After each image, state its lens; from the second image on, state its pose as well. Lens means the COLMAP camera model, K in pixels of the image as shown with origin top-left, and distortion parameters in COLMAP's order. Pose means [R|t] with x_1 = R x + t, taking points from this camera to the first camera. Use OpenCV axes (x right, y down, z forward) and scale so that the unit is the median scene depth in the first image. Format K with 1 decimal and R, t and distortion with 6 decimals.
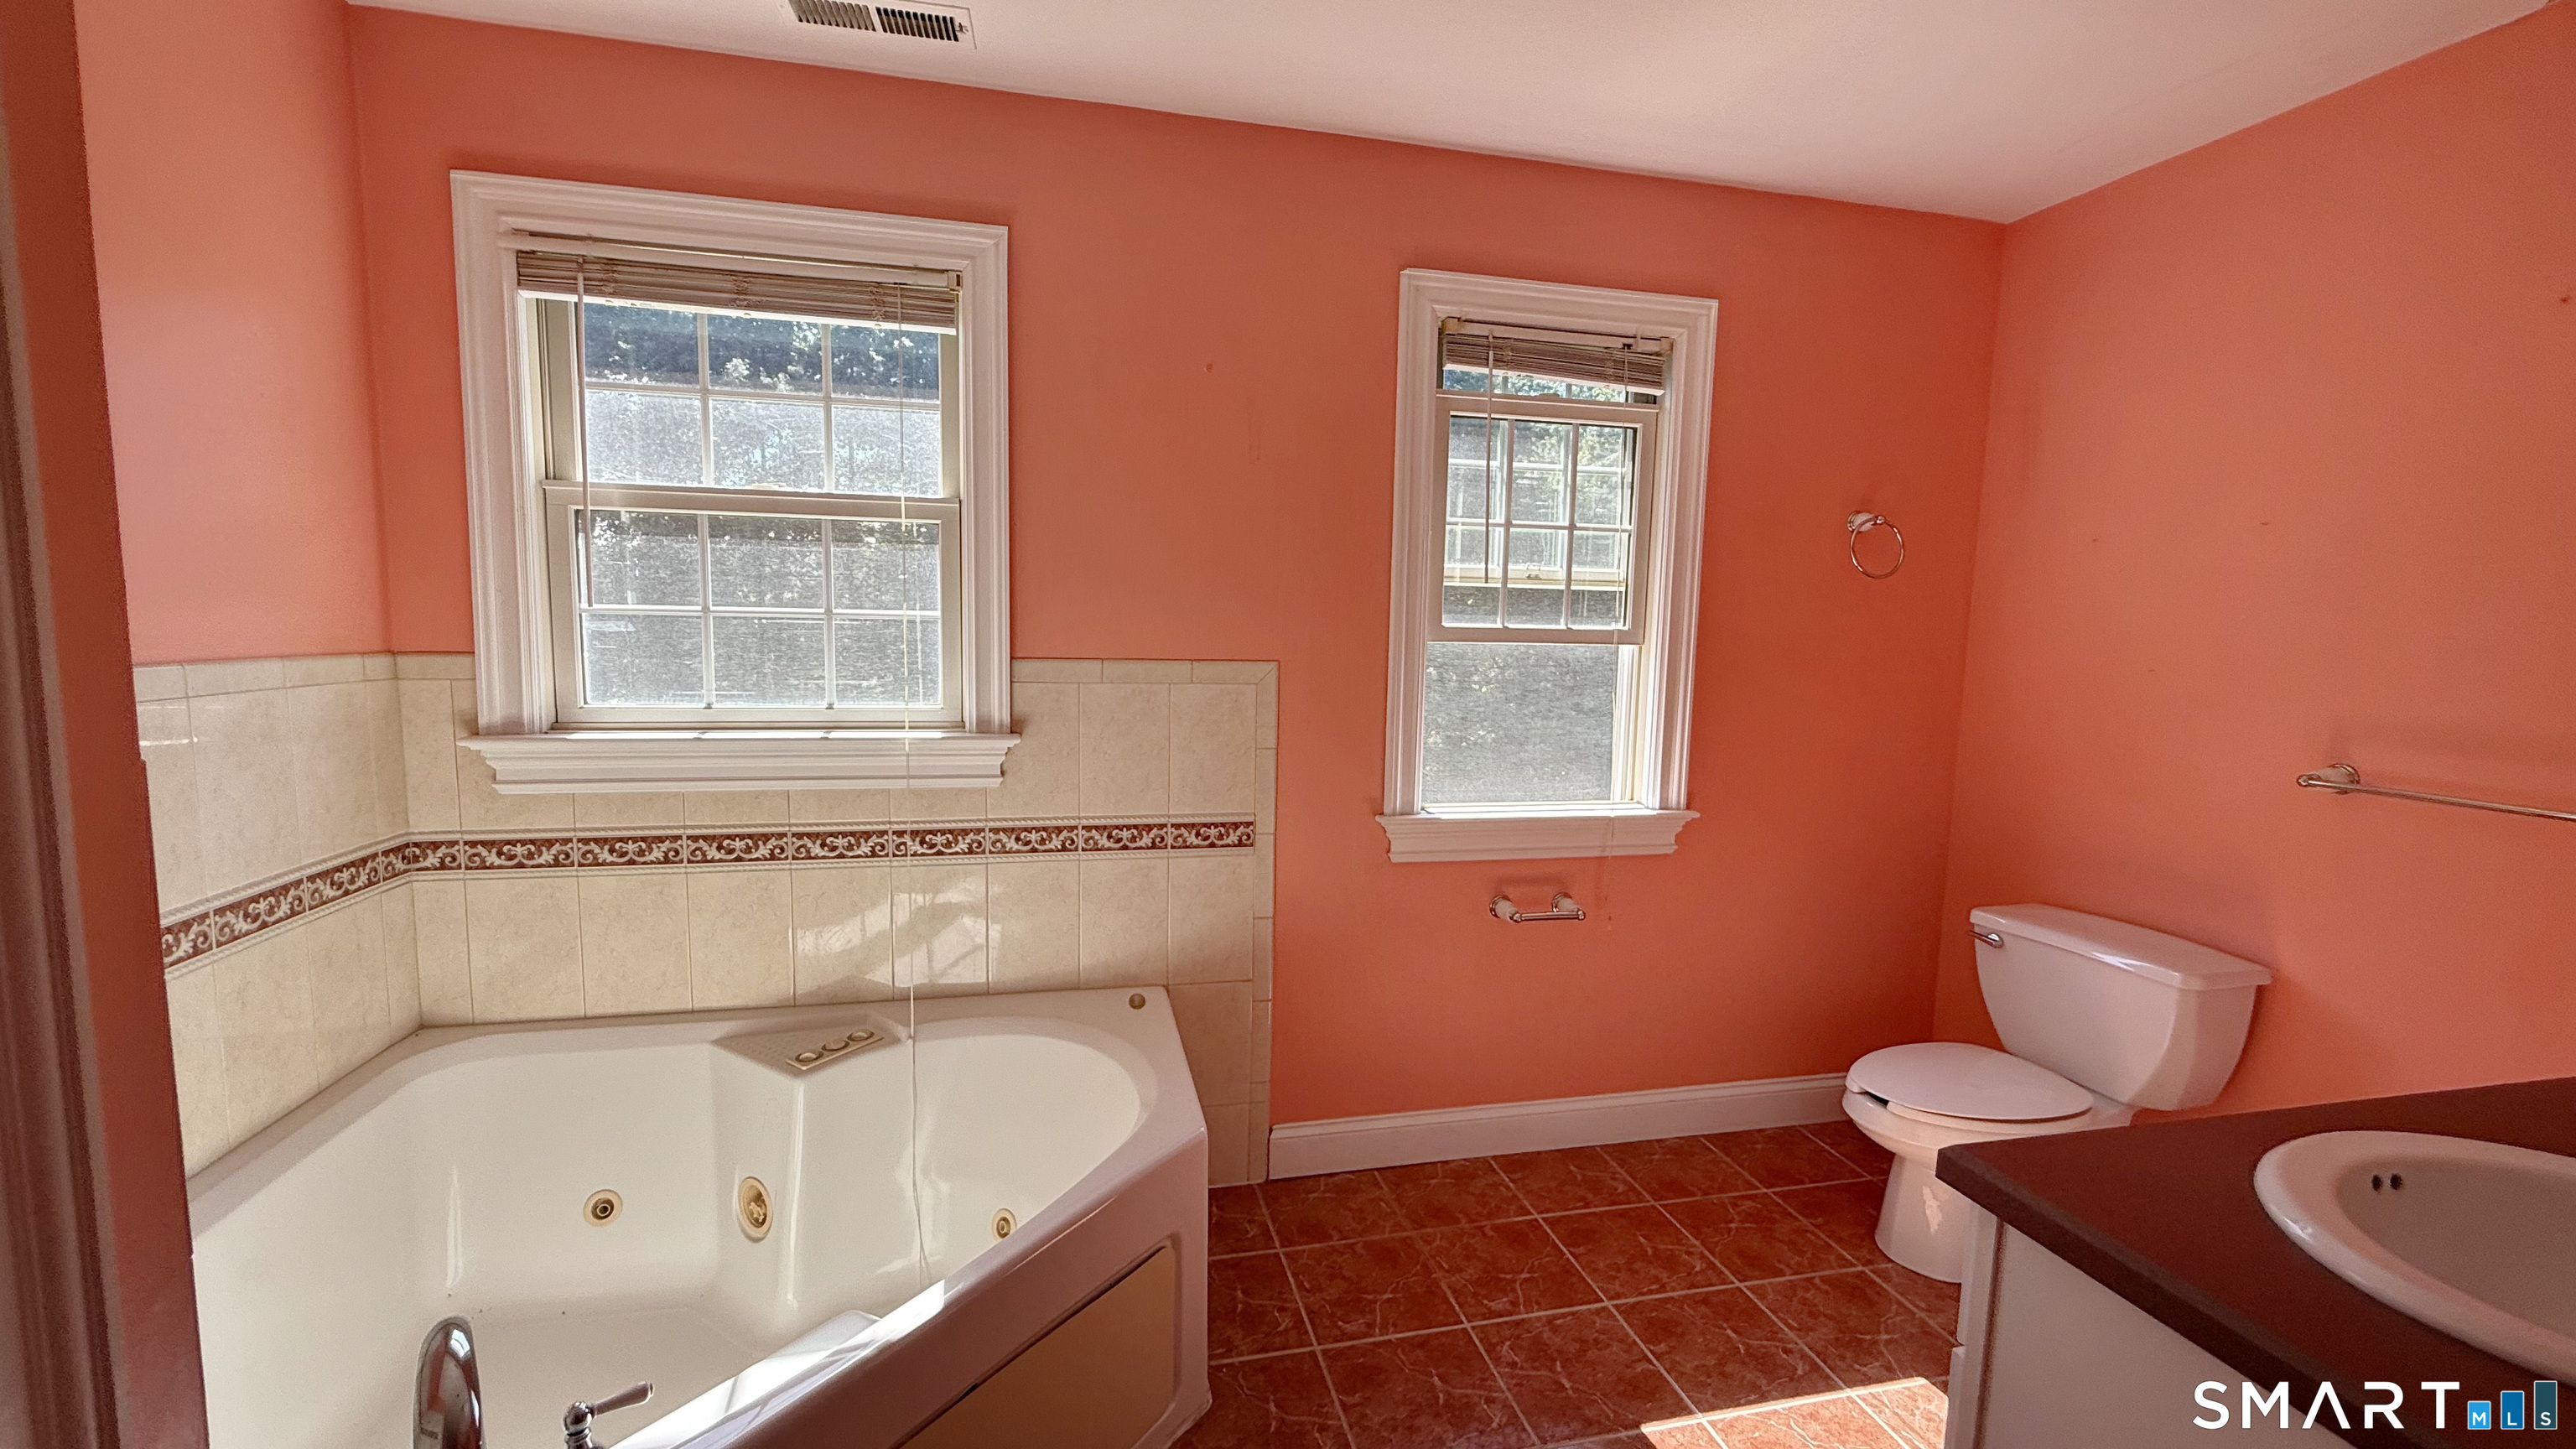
lens RADIAL K [[1027.4, 0, 1280.3], [0, 1027.4, 721.6], [0, 0, 1]] dist [0.000943, -0.000557]
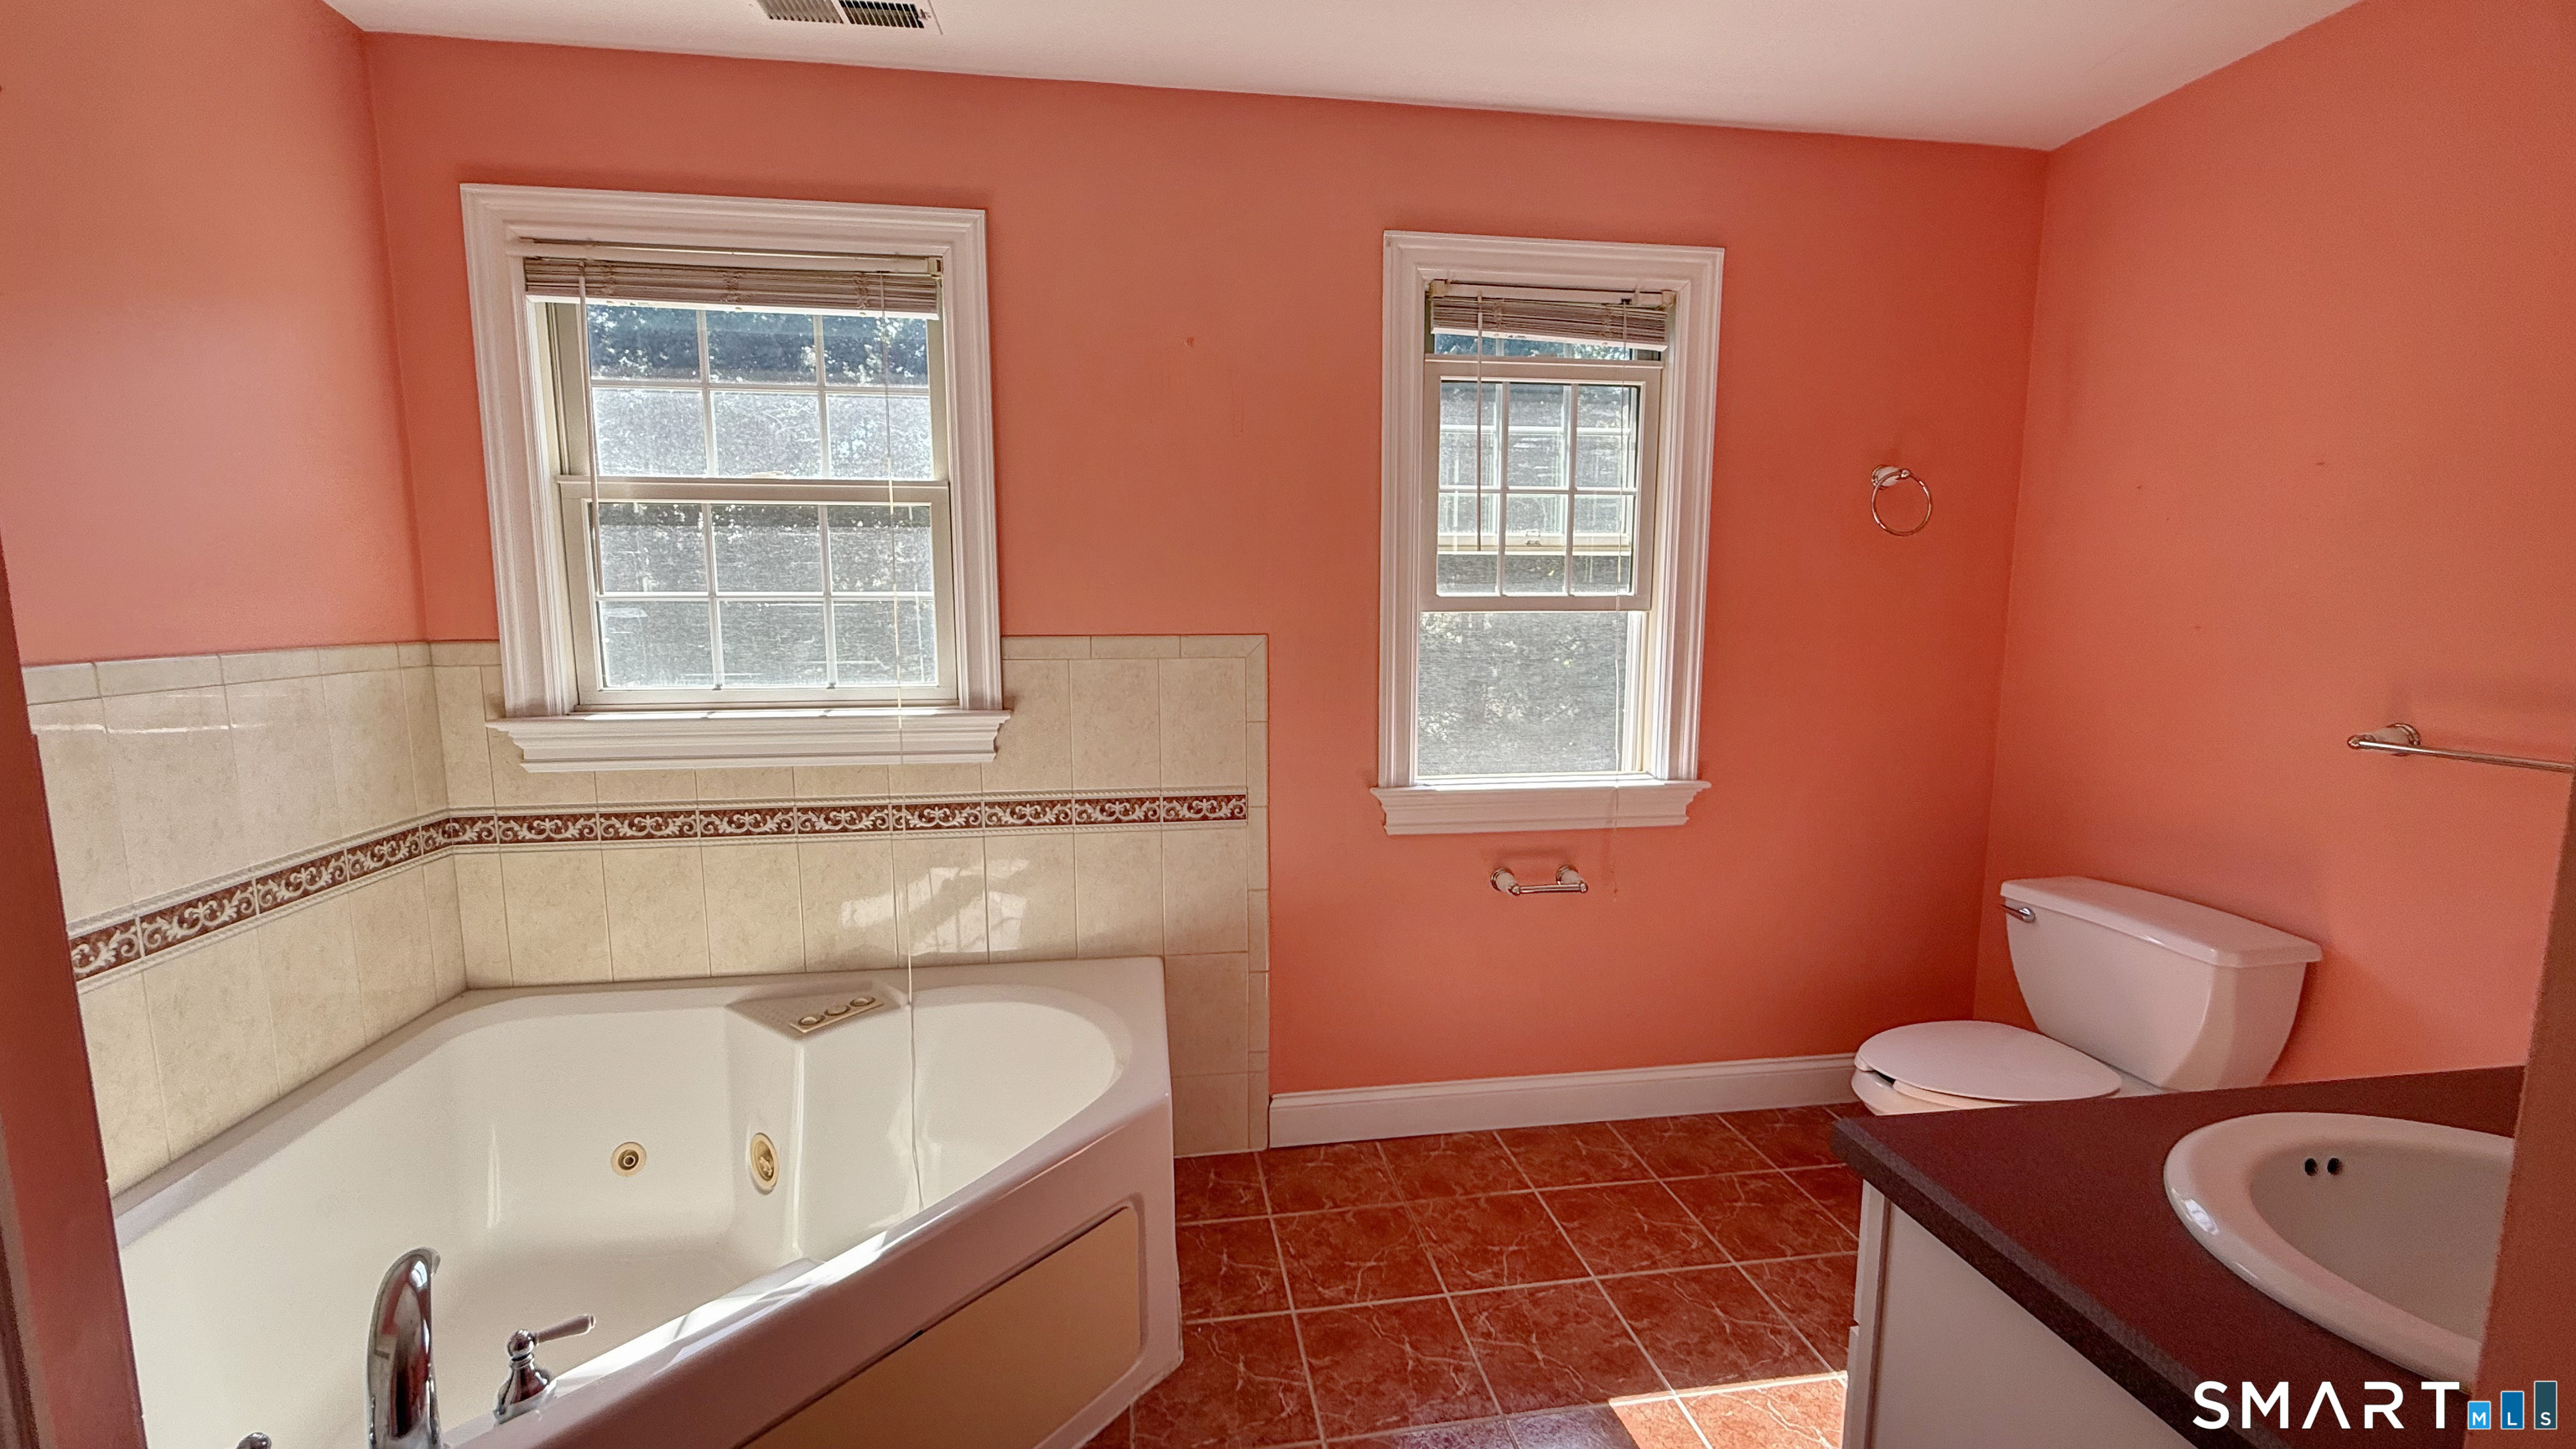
lens RADIAL K [[1027.4, 0, 1280.3], [0, 1027.4, 721.6], [0, 0, 1]] dist [0.000943, -0.000557]
pose [[0.996554, -0.012171, -0.082044, 0.101931], [0.013924, 0.999686, 0.020822, 0.006056], [0.081765, -0.021893, 0.996411, 0.002086]]
